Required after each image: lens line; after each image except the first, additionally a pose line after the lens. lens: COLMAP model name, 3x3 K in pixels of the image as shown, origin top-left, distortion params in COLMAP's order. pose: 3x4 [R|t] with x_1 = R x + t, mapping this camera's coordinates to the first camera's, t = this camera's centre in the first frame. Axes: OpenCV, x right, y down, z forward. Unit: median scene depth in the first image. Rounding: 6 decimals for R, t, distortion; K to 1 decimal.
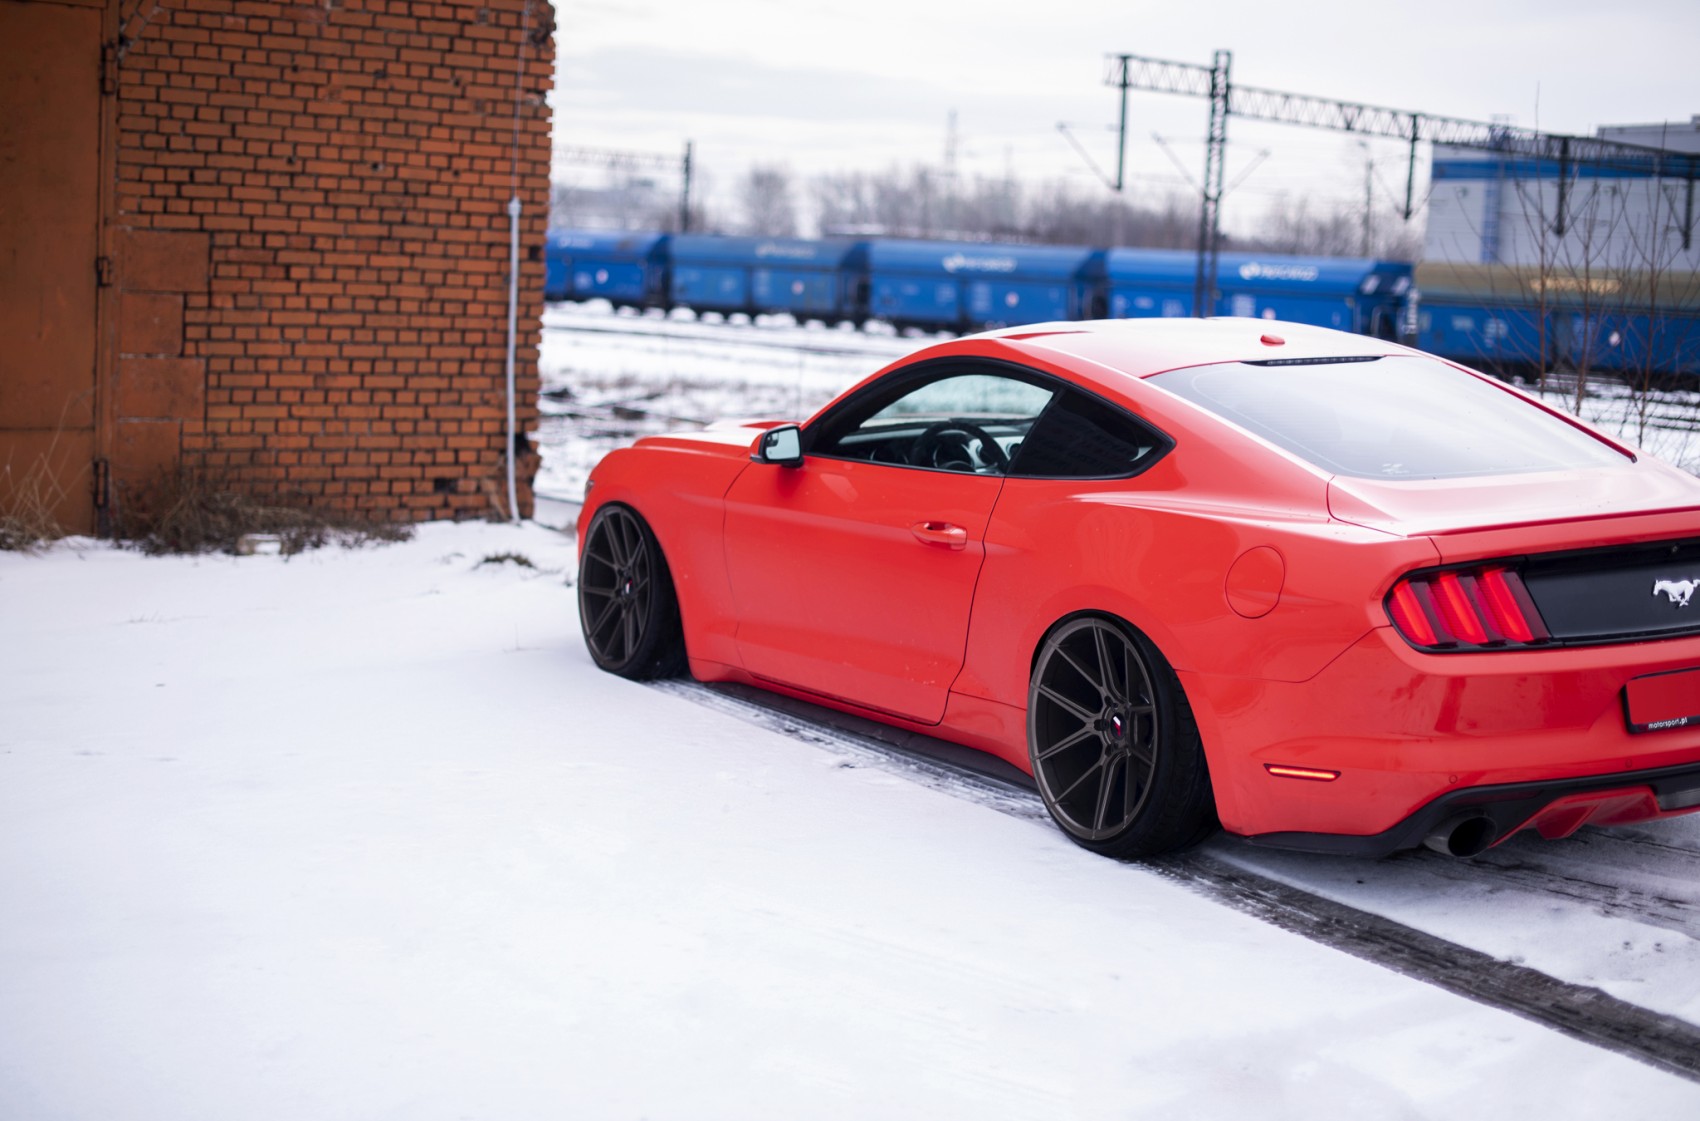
lens RADIAL K [[2445.1, 0, 837.1], [0, 2445.1, 553.5], [0, 0, 1]] dist [-0.159498, 0.000000]
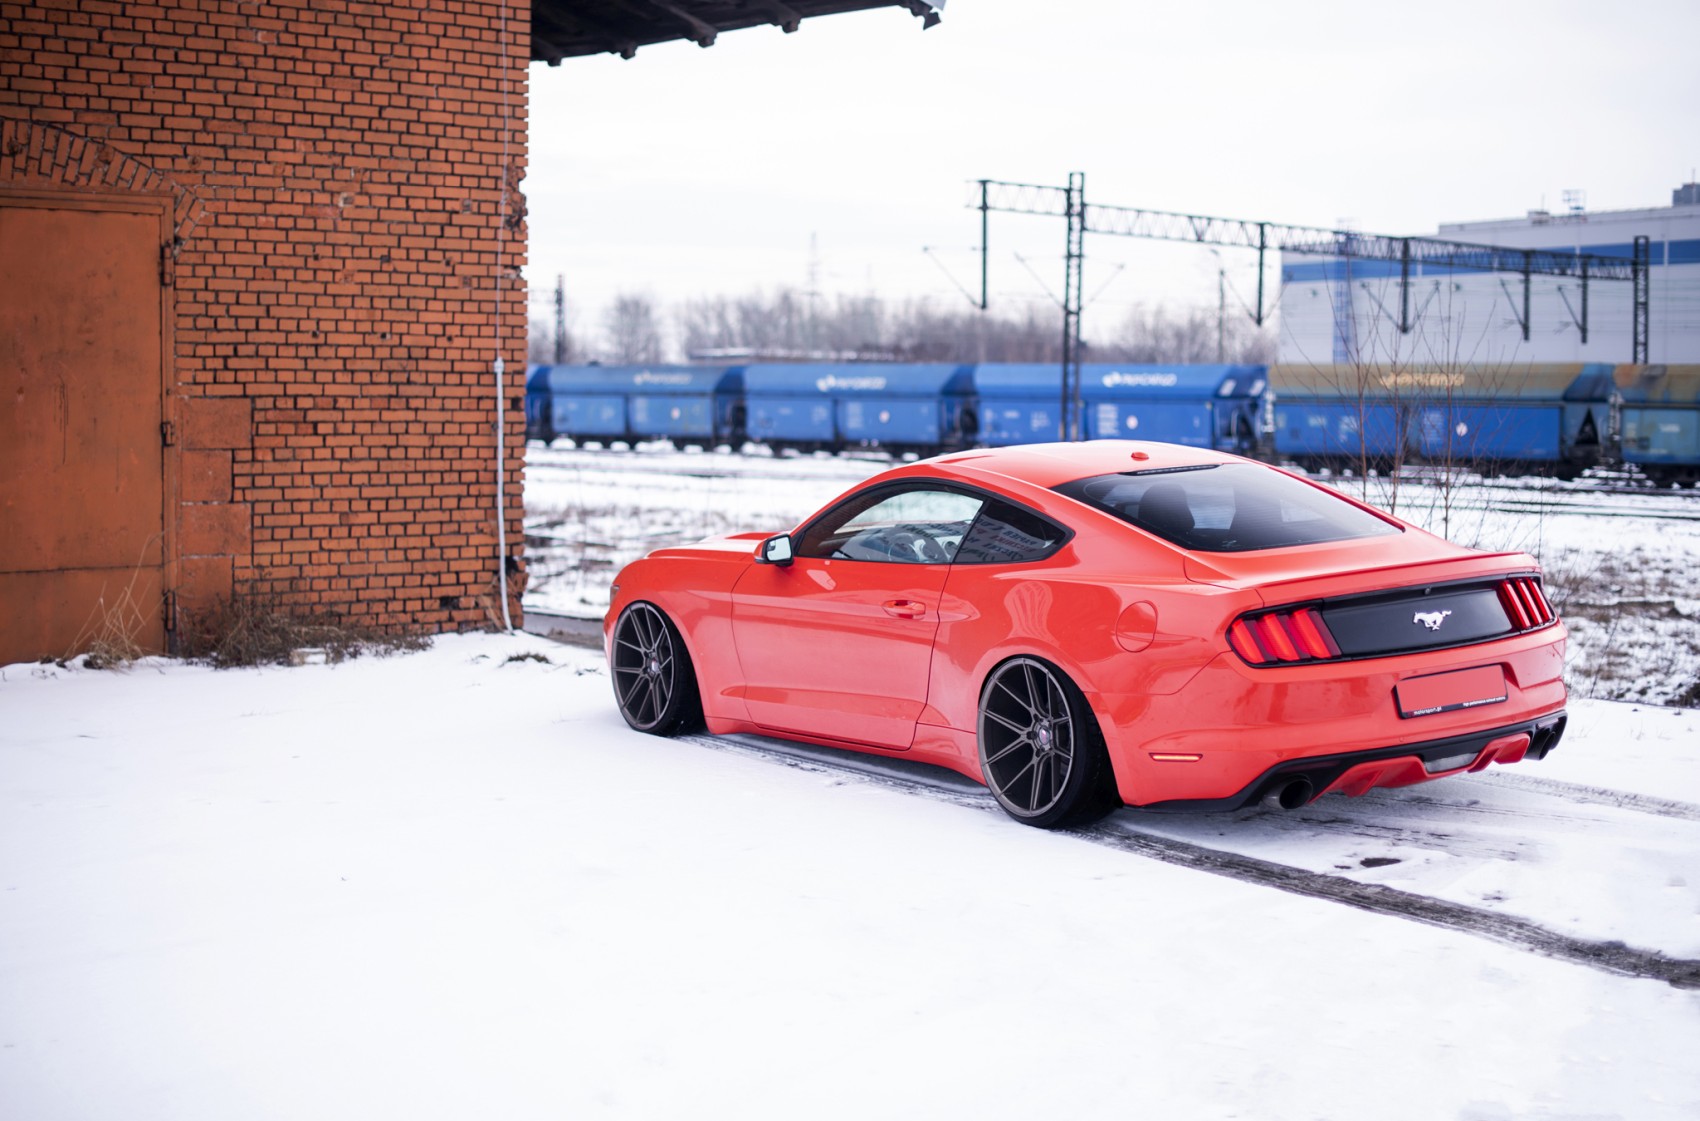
lens RADIAL K [[2445.1, 0, 858.9], [0, 2445.1, 565.4], [0, 0, 1]] dist [-0.159498, 0.000000]
pose [[0.997143, -0.043773, 0.061567, -0.036287], [0.046412, 0.998034, -0.042112, 0.013423], [-0.059602, 0.044849, 0.997214, -0.197420]]
